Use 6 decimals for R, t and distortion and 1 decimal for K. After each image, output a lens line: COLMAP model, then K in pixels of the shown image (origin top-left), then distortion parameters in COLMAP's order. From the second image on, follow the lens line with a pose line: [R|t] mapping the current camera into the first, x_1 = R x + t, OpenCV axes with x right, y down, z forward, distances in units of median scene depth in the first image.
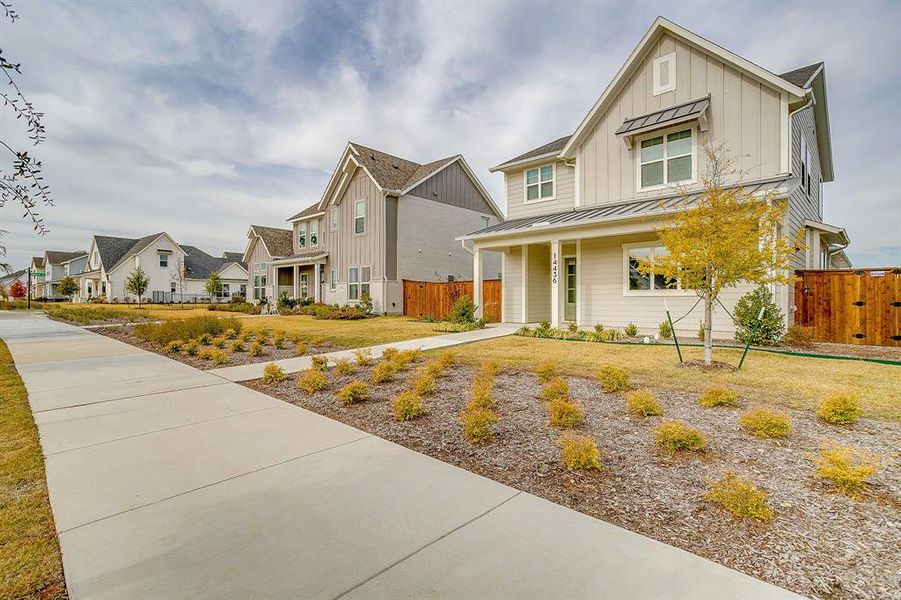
lens RADIAL K [[440.1, 0, 450.6], [0, 440.1, 299.5], [0, 0, 1]] dist [-0.035920, 0.017447]
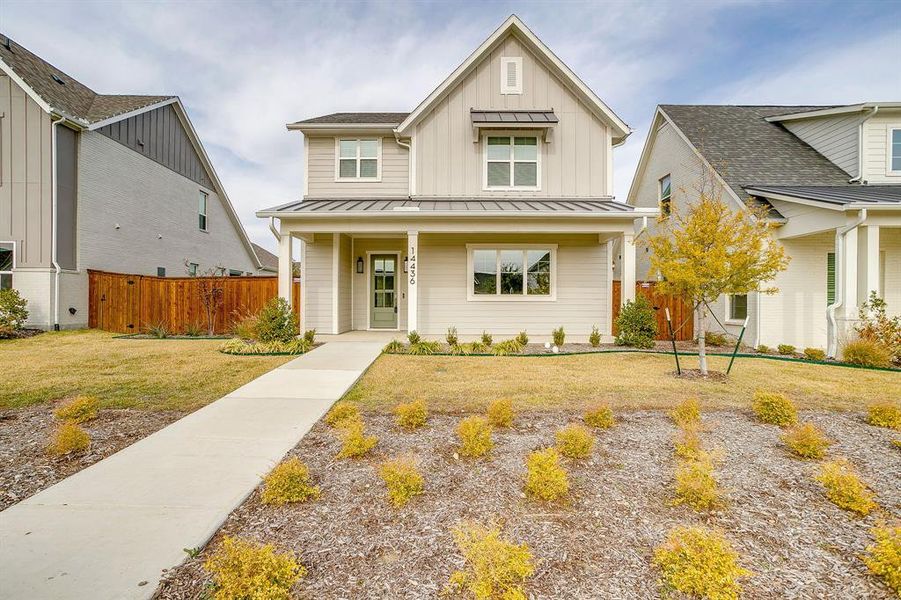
lens RADIAL K [[440.1, 0, 445.4], [0, 440.1, 297.9], [0, 0, 1]] dist [-0.035920, 0.017447]
pose [[0.718026, 0.009733, 0.695948, -0.263568], [-0.004455, 0.999946, -0.009388, -0.004593], [-0.696002, 0.003640, 0.718031, 0.353912]]
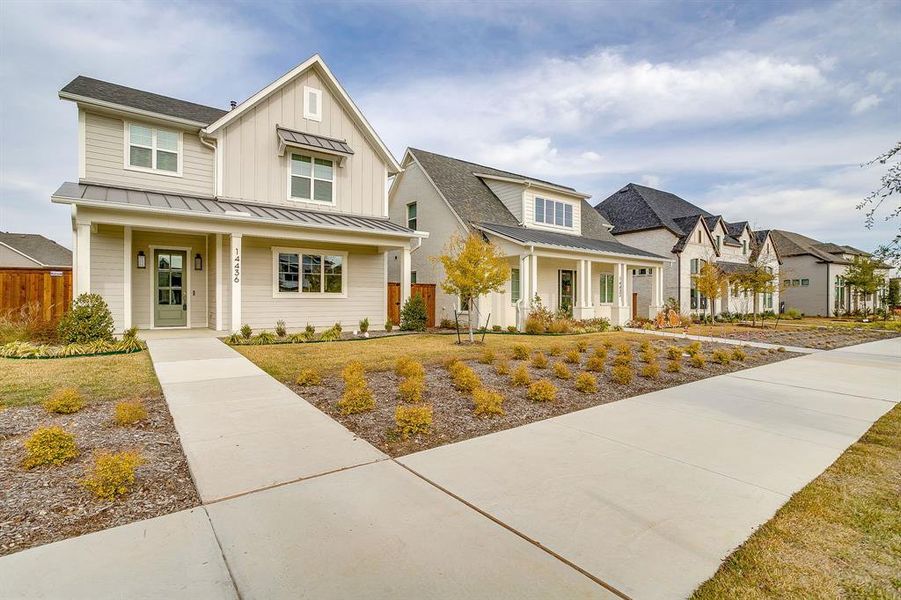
lens RADIAL K [[440.1, 0, 446.2], [0, 440.1, 303.0], [0, 0, 1]] dist [-0.035920, 0.017447]
pose [[0.147607, -0.004663, 0.989035, -0.524033], [-0.001298, 0.999987, 0.004908, -0.001241], [-0.989045, -0.002009, 0.147599, 0.430046]]
